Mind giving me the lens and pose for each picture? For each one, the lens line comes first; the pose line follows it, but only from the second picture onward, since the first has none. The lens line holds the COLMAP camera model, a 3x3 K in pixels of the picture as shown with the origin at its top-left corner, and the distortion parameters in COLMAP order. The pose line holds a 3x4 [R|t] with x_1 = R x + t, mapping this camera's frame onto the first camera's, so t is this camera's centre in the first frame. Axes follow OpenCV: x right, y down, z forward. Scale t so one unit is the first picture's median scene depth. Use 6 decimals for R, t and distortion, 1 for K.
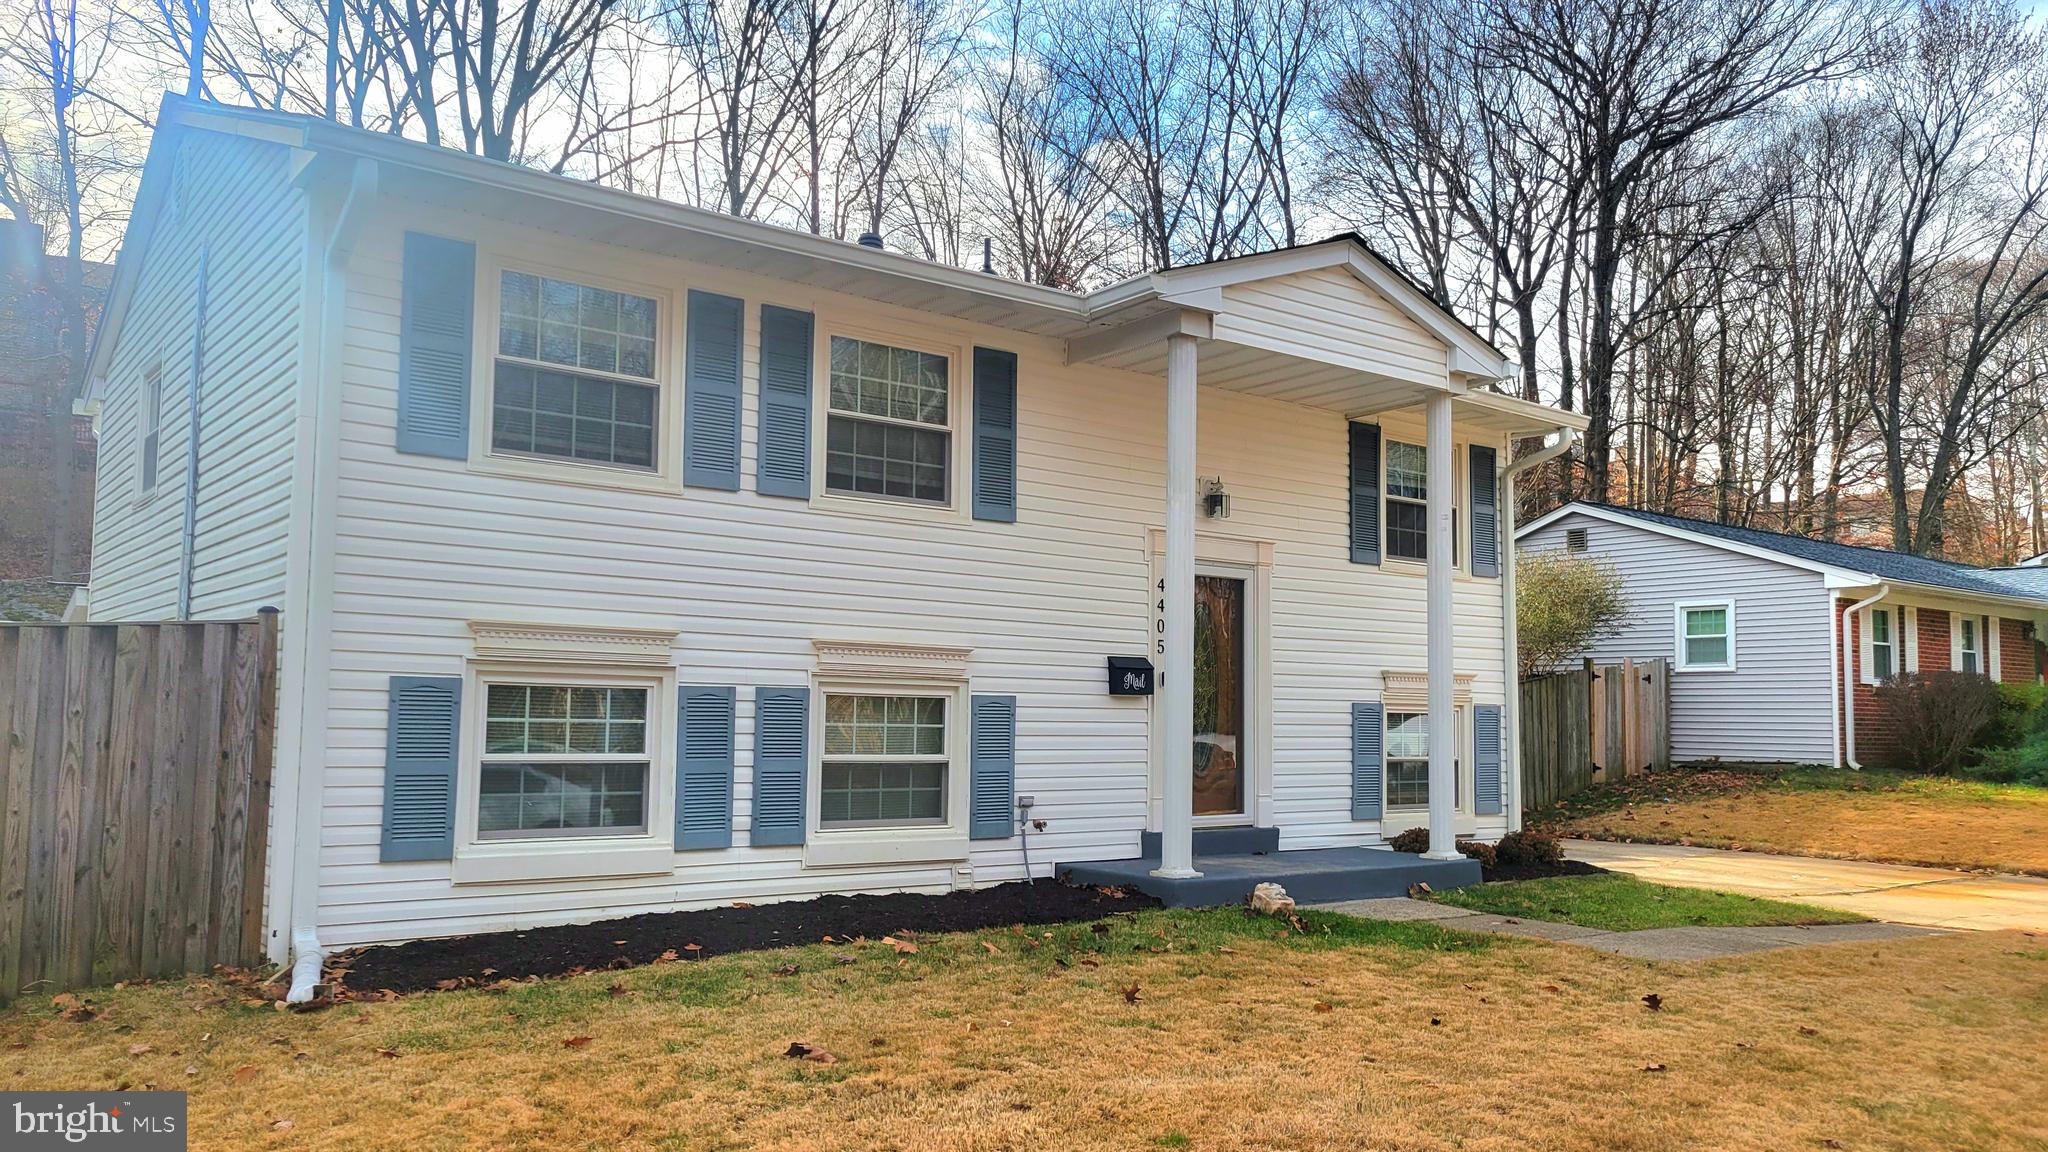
lens RADIAL K [[1551.5, 0, 1030.2], [0, 1551.5, 578.5], [0, 0, 1]] dist [0.012032, -0.020740]
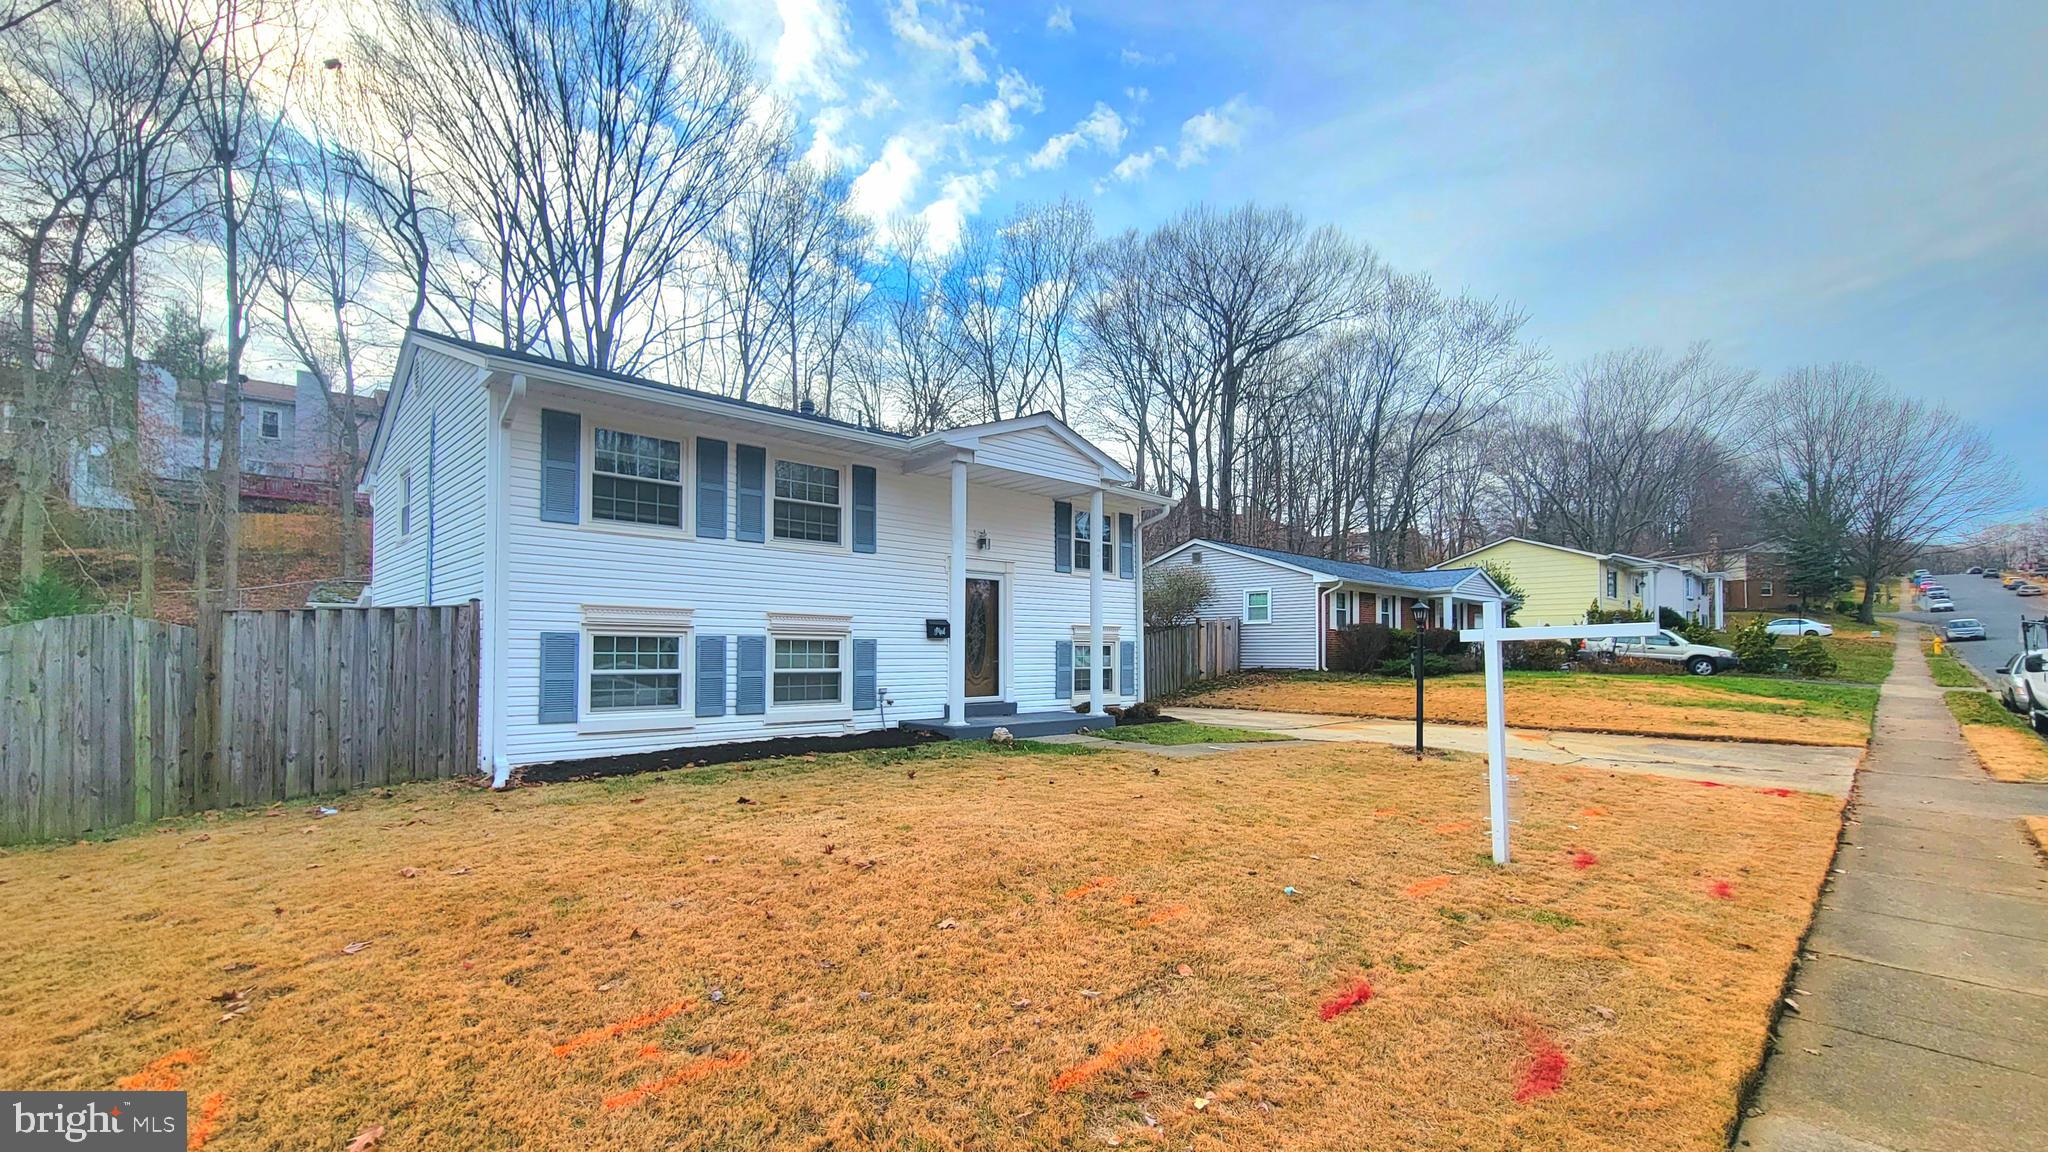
lens RADIAL K [[883.0, 0, 1097.2], [0, 883.0, 625.4], [0, 0, 1]] dist [-0.024166, 0.000805]
pose [[0.986829, -0.007980, 0.161569, 0.078466], [-0.001640, 0.998238, 0.059320, -0.009662], [-0.161757, -0.058804, 0.985077, -0.156880]]
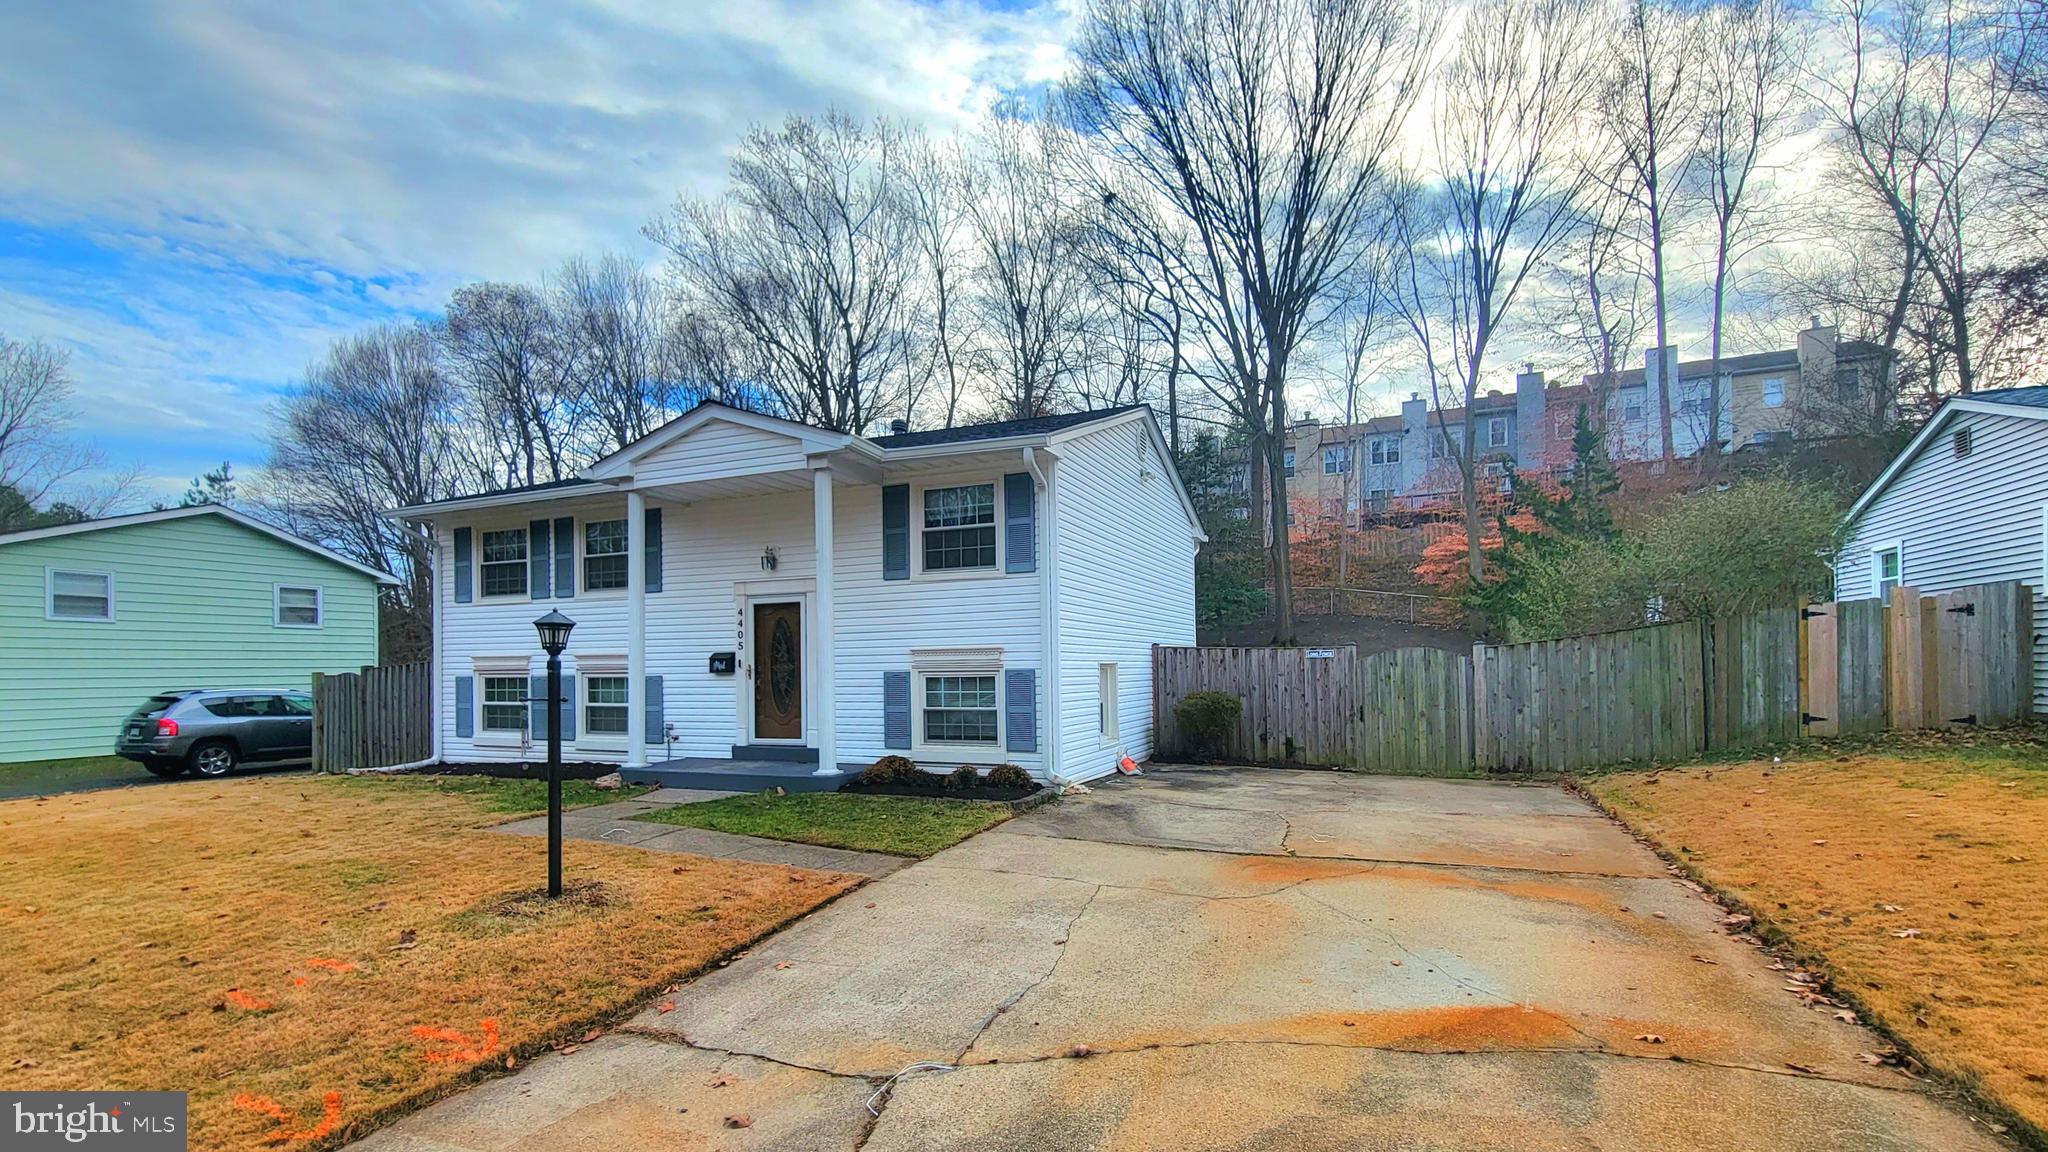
lens RADIAL K [[883.0, 0, 1033.0], [0, 883.0, 580.3], [0, 0, 1]] dist [-0.024166, 0.000805]
pose [[0.521066, -0.113876, -0.845886, 1.100978], [0.094484, 0.992664, -0.075434, 0.075133], [0.848271, -0.040616, 0.528003, 0.711515]]
